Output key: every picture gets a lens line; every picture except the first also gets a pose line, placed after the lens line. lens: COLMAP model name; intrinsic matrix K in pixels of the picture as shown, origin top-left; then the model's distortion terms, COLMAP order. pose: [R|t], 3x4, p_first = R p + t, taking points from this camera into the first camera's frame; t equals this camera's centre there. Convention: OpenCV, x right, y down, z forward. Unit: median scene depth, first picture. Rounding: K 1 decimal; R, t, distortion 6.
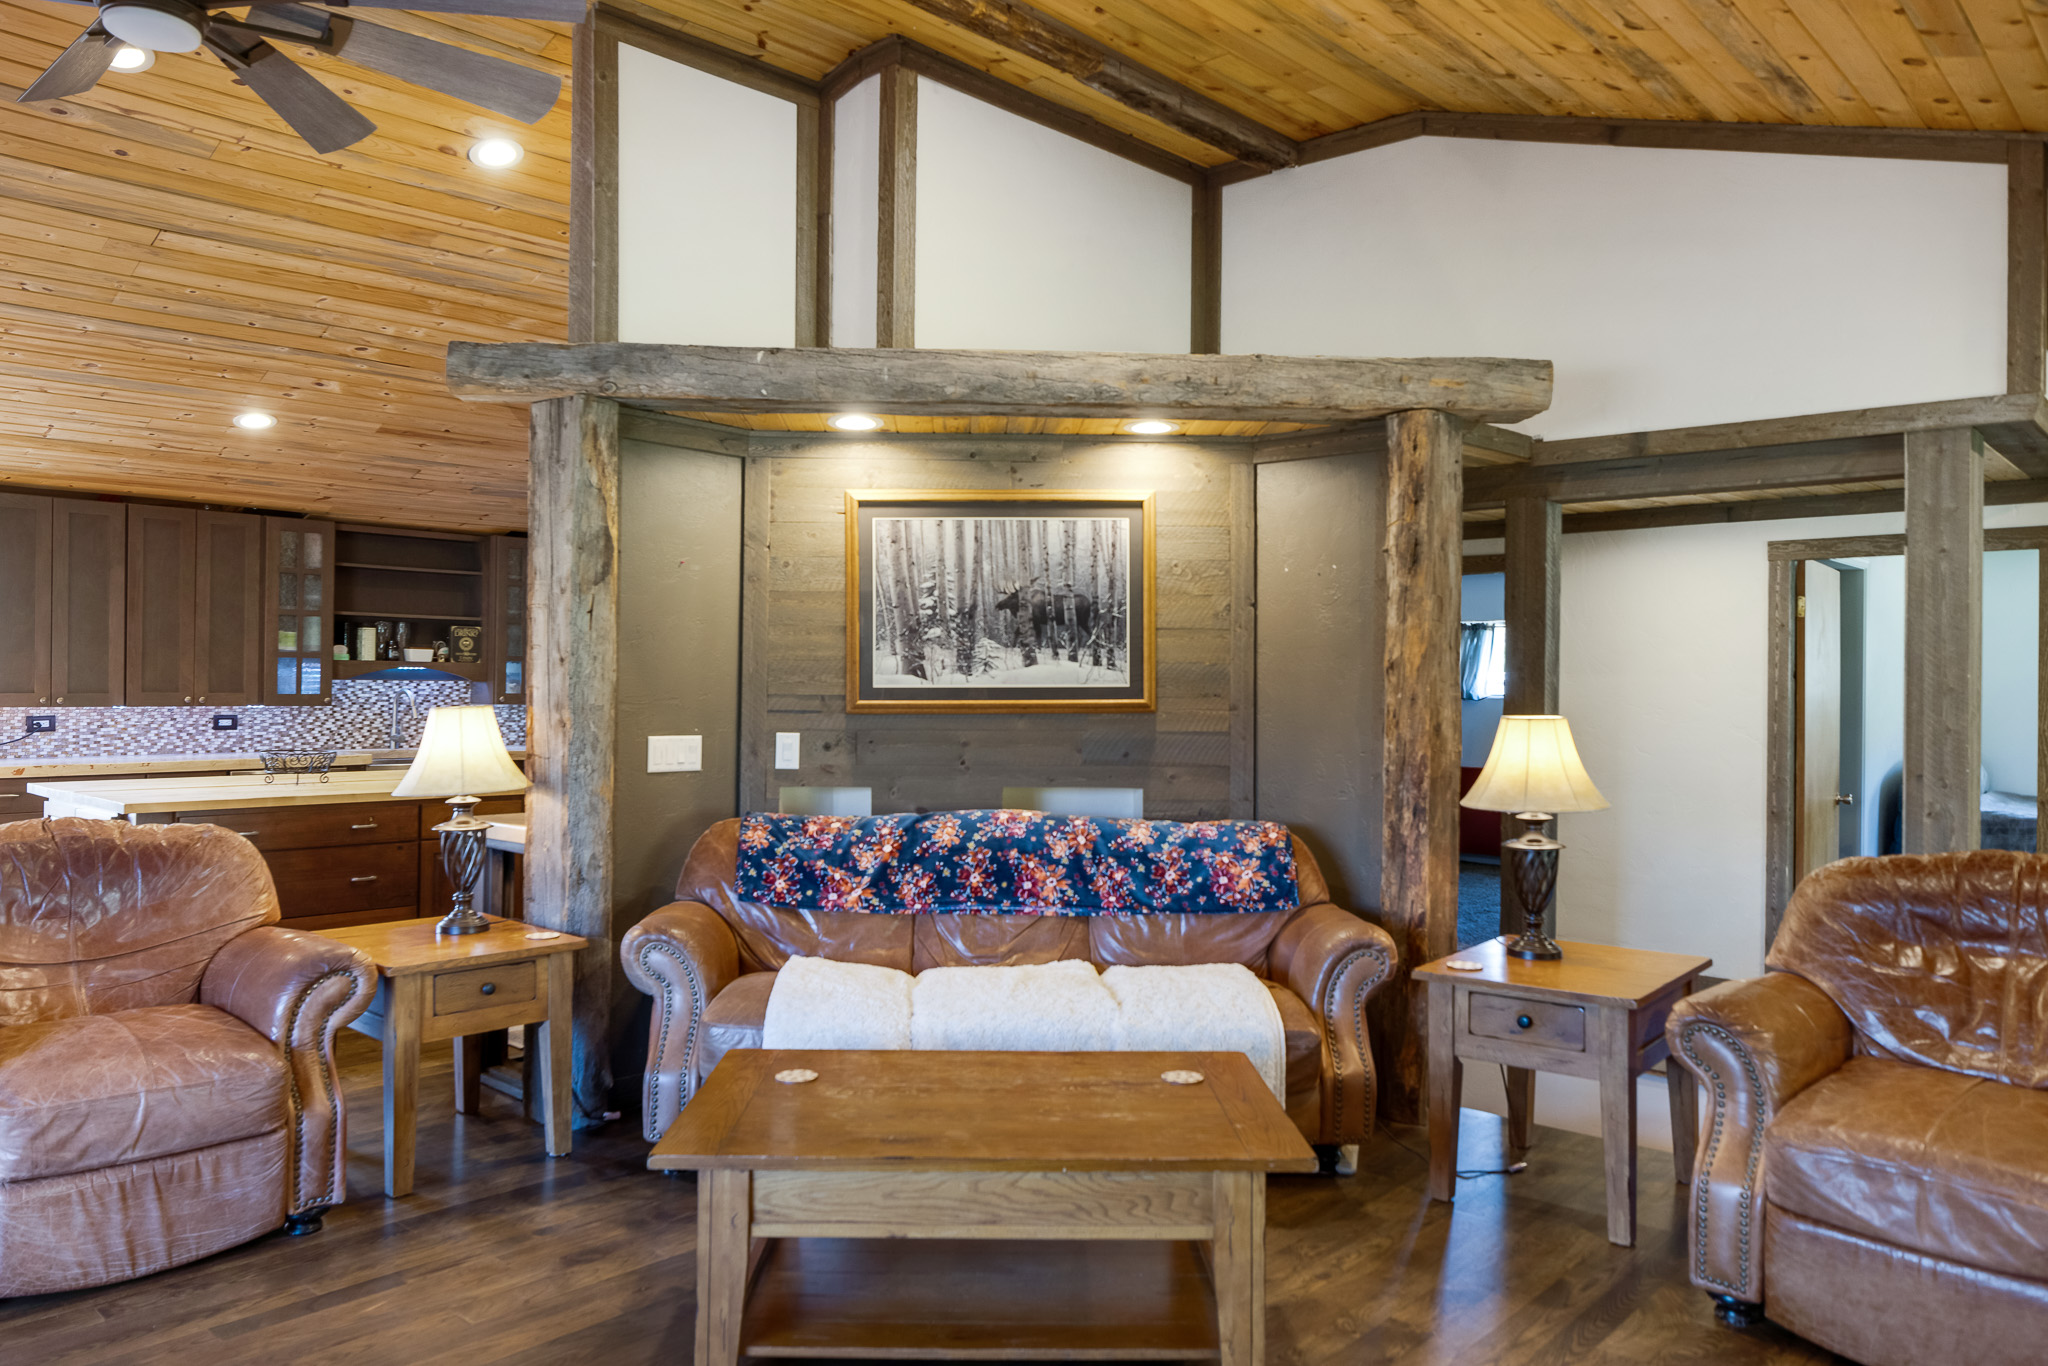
lens RADIAL K [[1417.1, 0, 1013.1], [0, 1417.1, 676.4], [0, 0, 1]] dist [-0.009351, -0.000104]
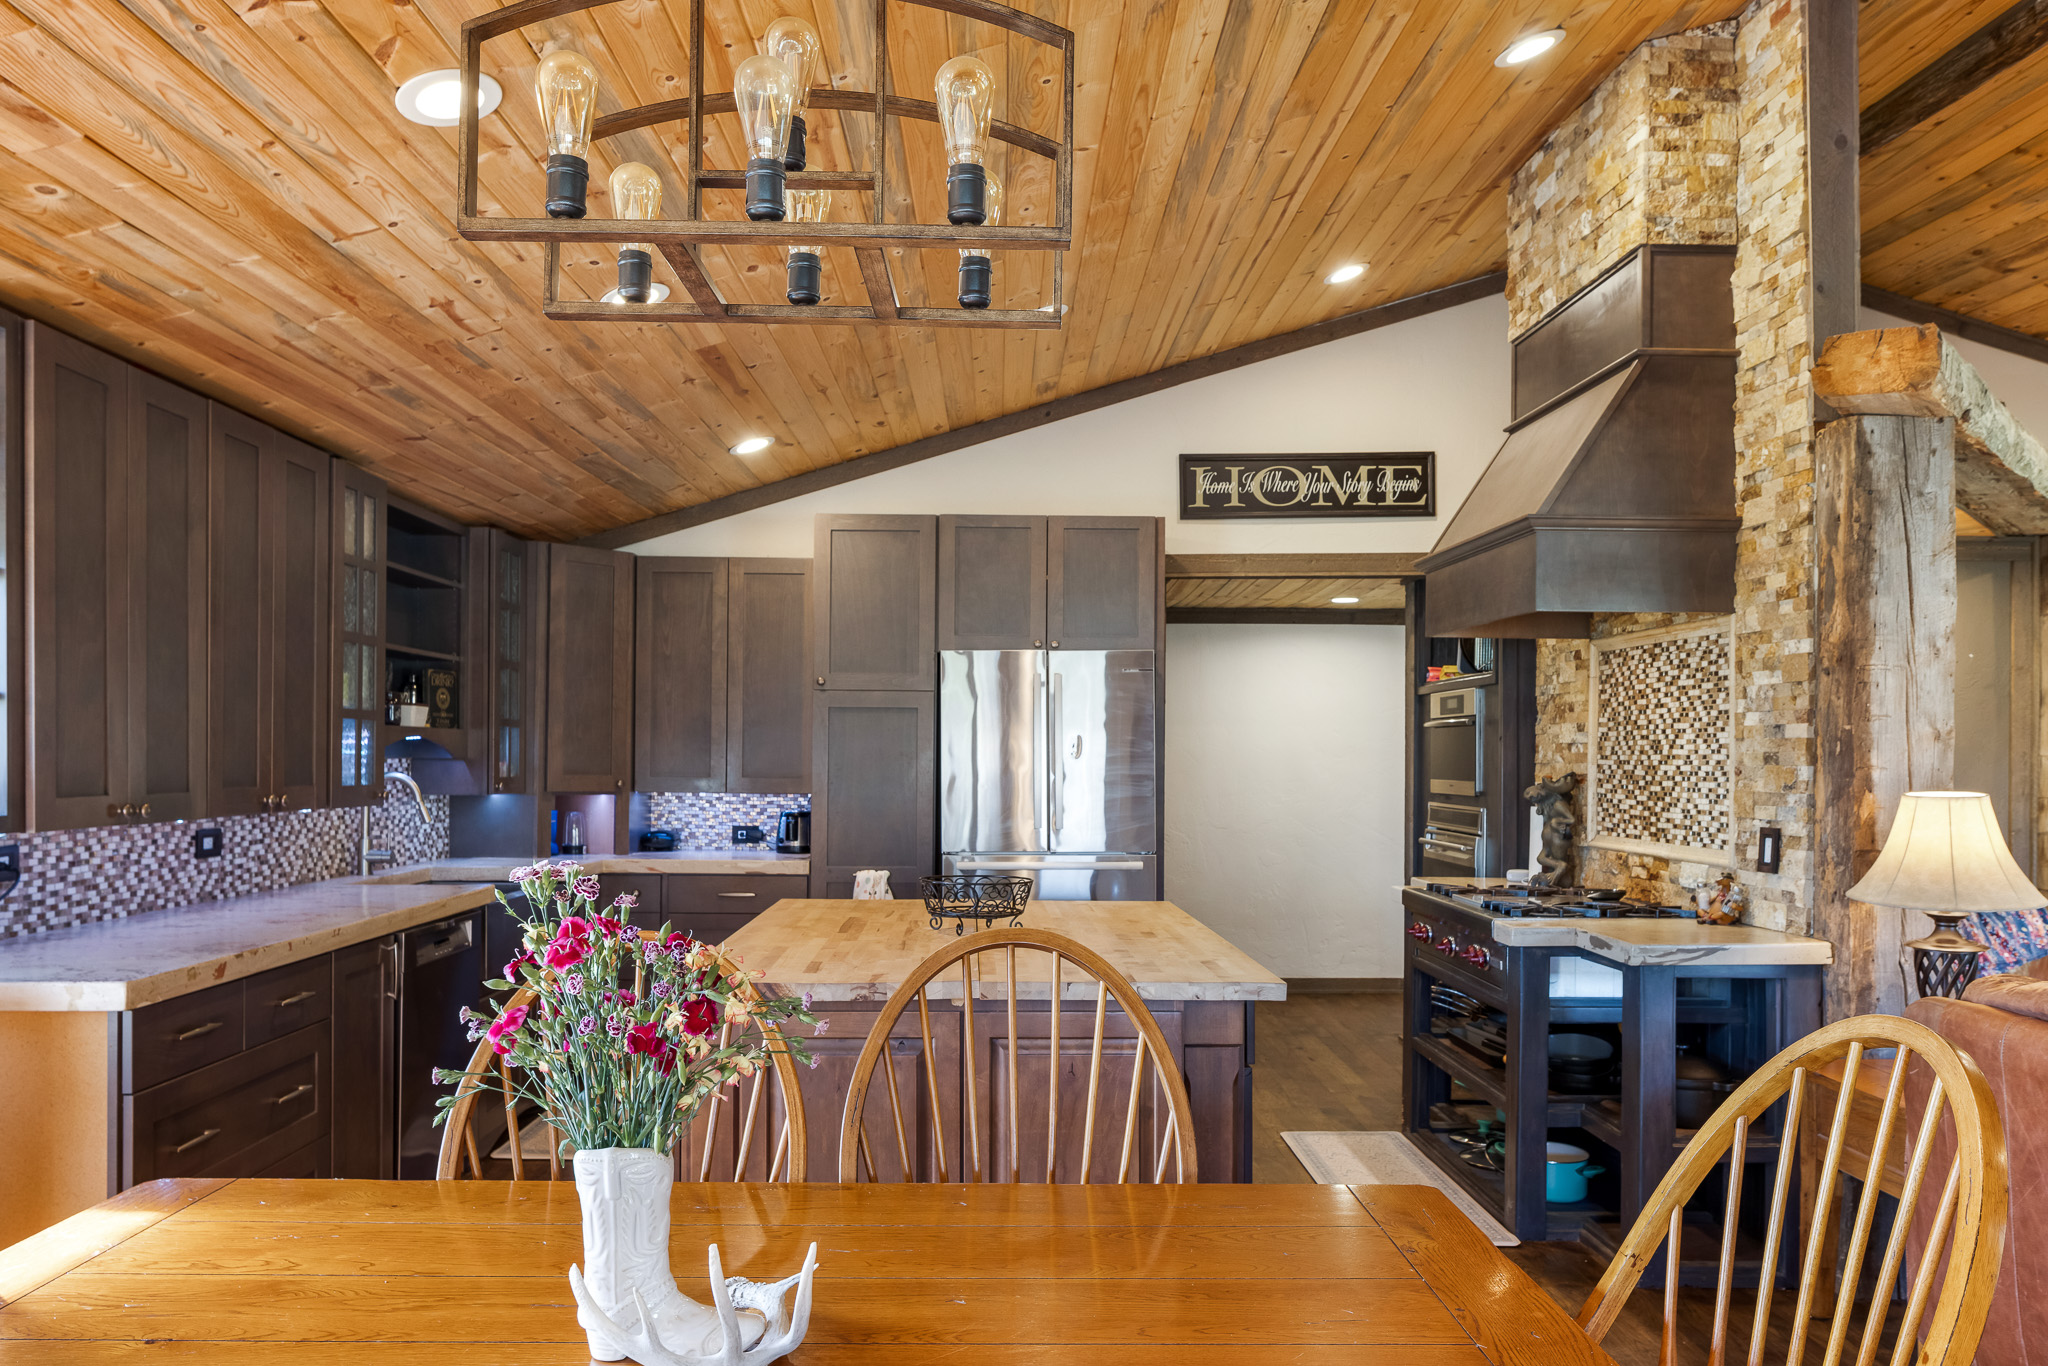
lens RADIAL K [[1417.6, 0, 1011.4], [0, 1417.6, 756.2], [0, 0, 1]] dist [-0.007255, -0.000204]
pose [[0.728278, -0.008658, 0.685227, -0.708315], [0.001707, 0.999940, 0.010820, -0.004597], [-0.685279, -0.006710, 0.728250, 0.426528]]
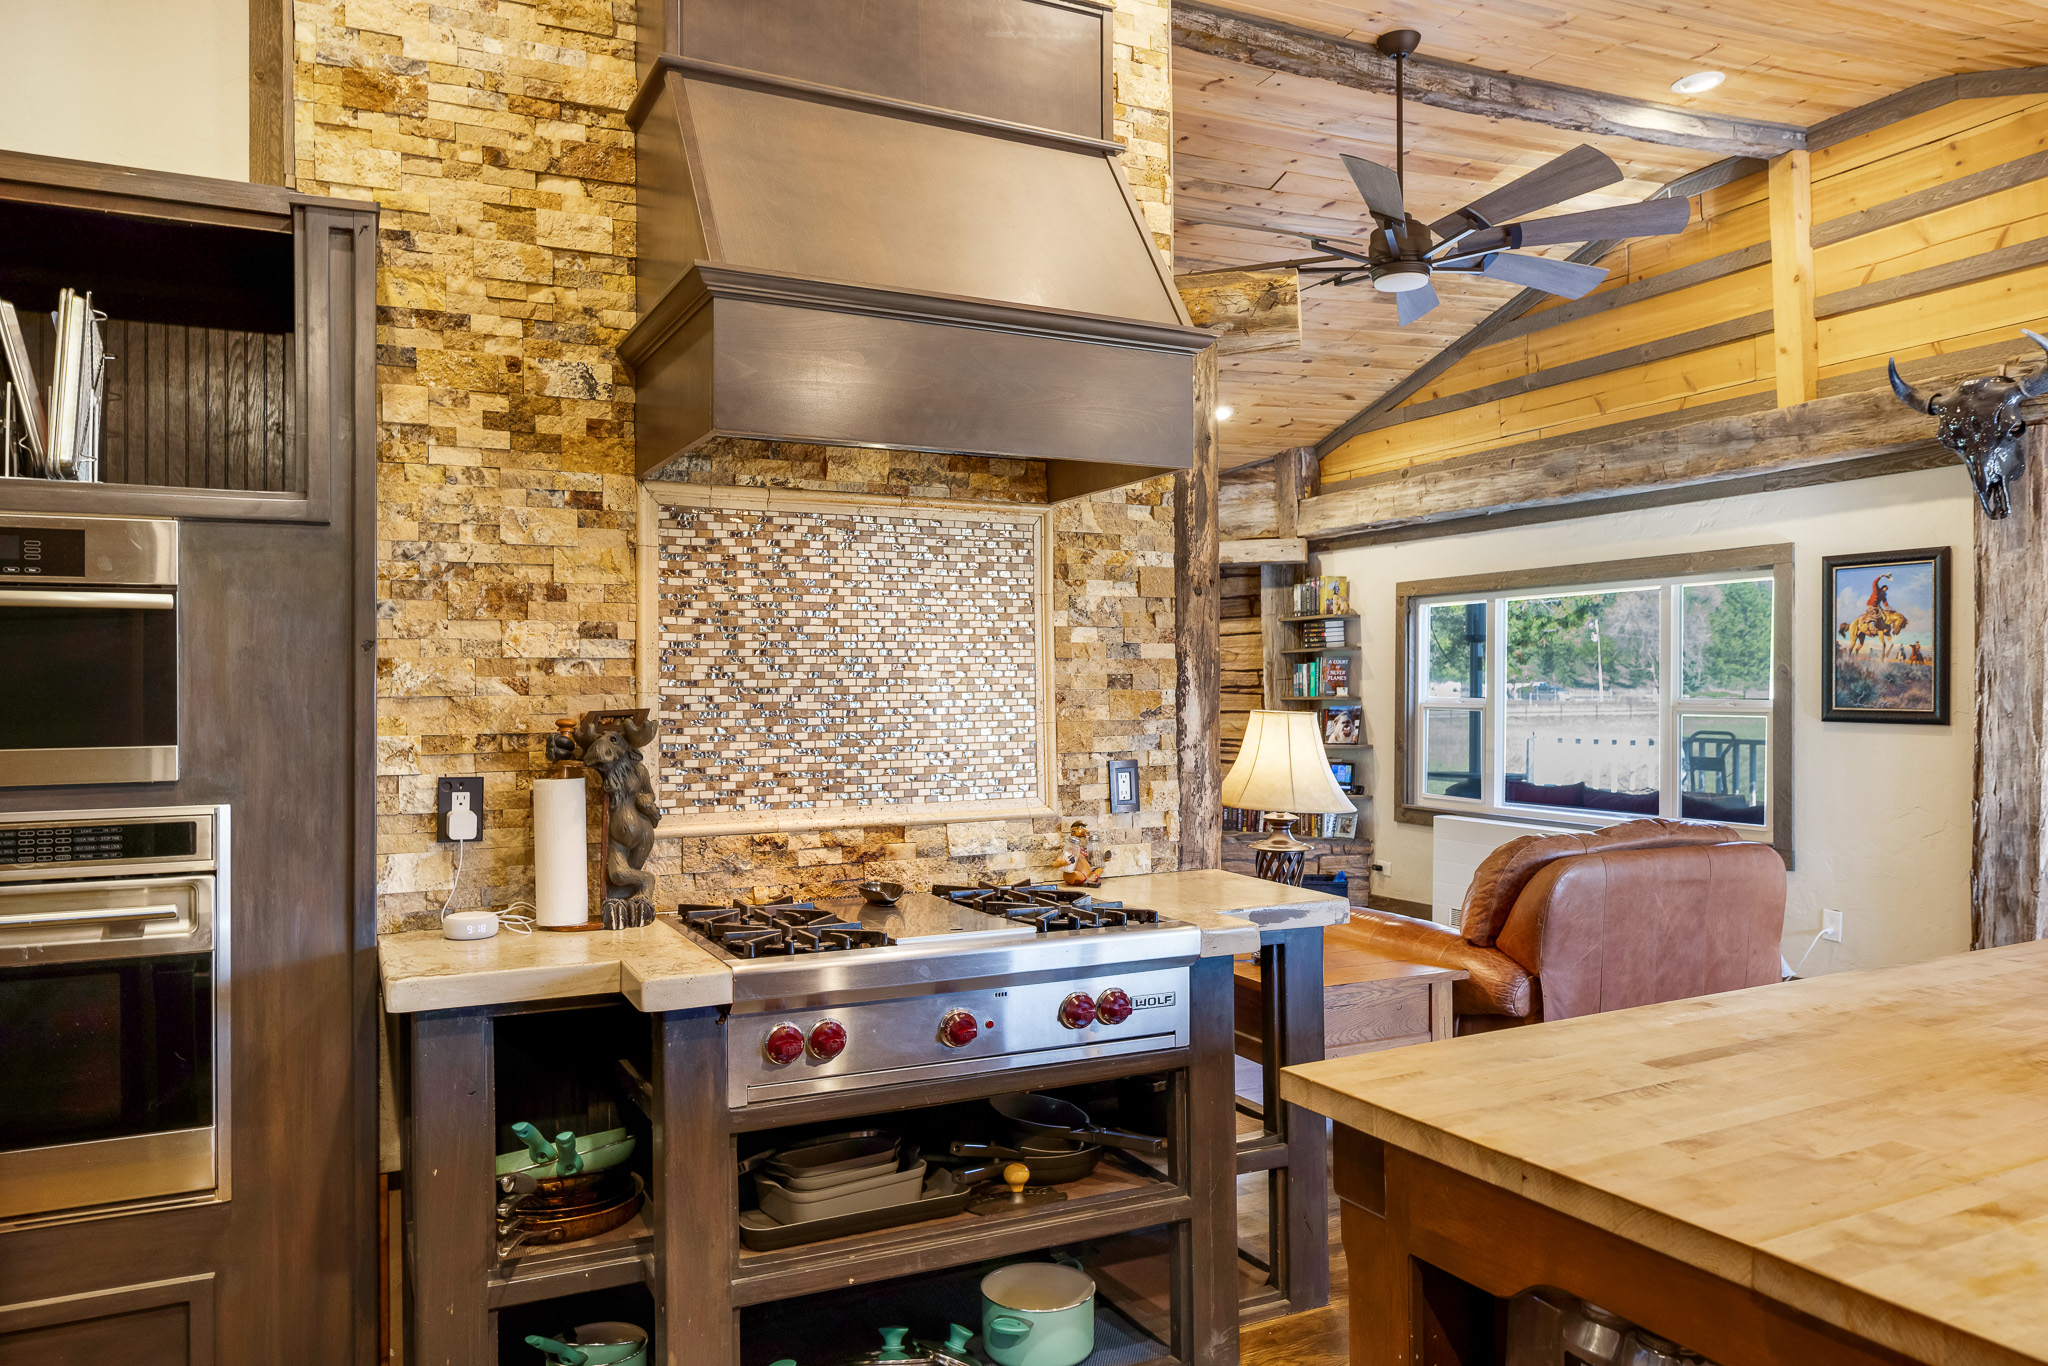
lens RADIAL K [[1409.9, 0, 1012.8], [0, 1409.9, 676.3], [0, 0, 1]] dist [-0.007764, 0.000168]
pose [[-0.929478, -0.002204, 0.368871, -0.301221], [-0.004703, 0.999972, -0.005877, 0.003168], [-0.368847, -0.007197, -0.929462, 1.024392]]
